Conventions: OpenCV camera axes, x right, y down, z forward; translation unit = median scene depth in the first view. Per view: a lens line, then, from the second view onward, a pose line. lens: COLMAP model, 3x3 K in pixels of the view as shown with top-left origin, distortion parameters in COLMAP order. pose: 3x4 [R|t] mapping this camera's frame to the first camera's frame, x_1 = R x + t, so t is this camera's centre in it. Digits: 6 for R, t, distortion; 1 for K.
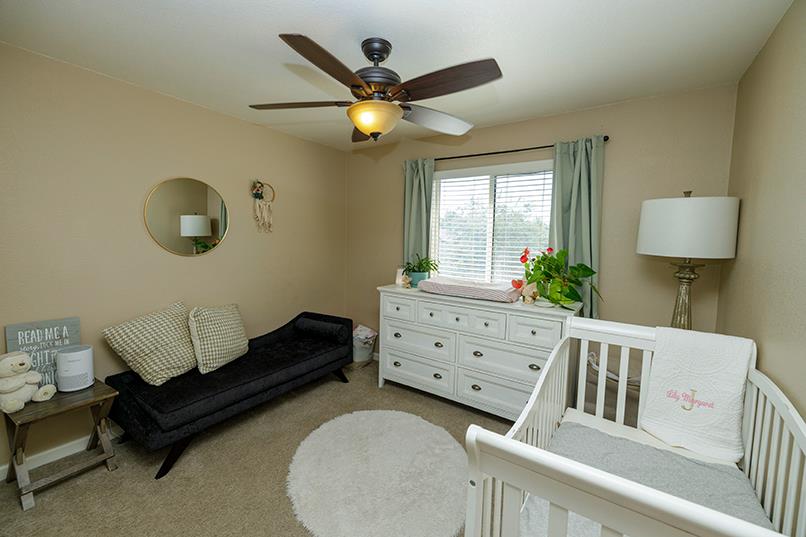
lens RADIAL K [[337.0, 0, 401.2], [0, 337.0, 266.2], [0, 0, 1]] dist [-0.001710, -0.000208]
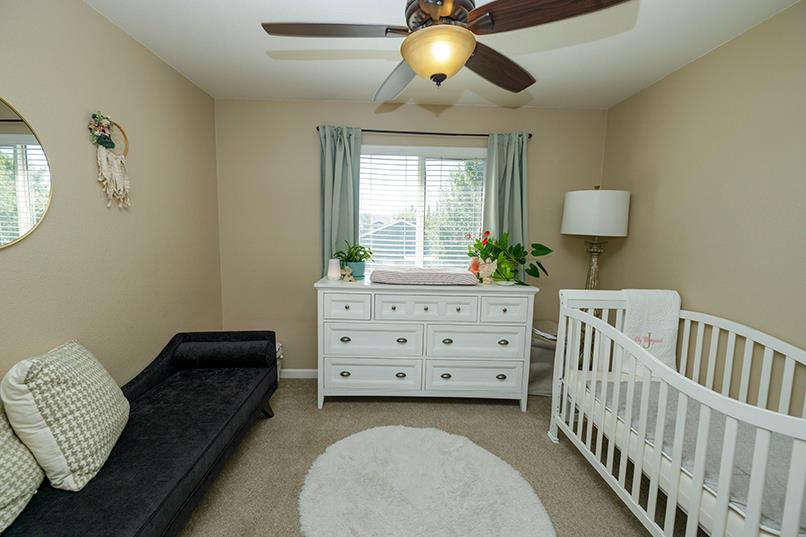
lens RADIAL K [[337.0, 0, 401.0], [0, 337.0, 266.0], [0, 0, 1]] dist [-0.001710, -0.000208]
pose [[0.807301, -0.065086, 0.586539, -0.390413], [0.047887, 0.997847, 0.044817, -0.004489], [-0.588193, -0.008093, 0.808680, 0.271242]]
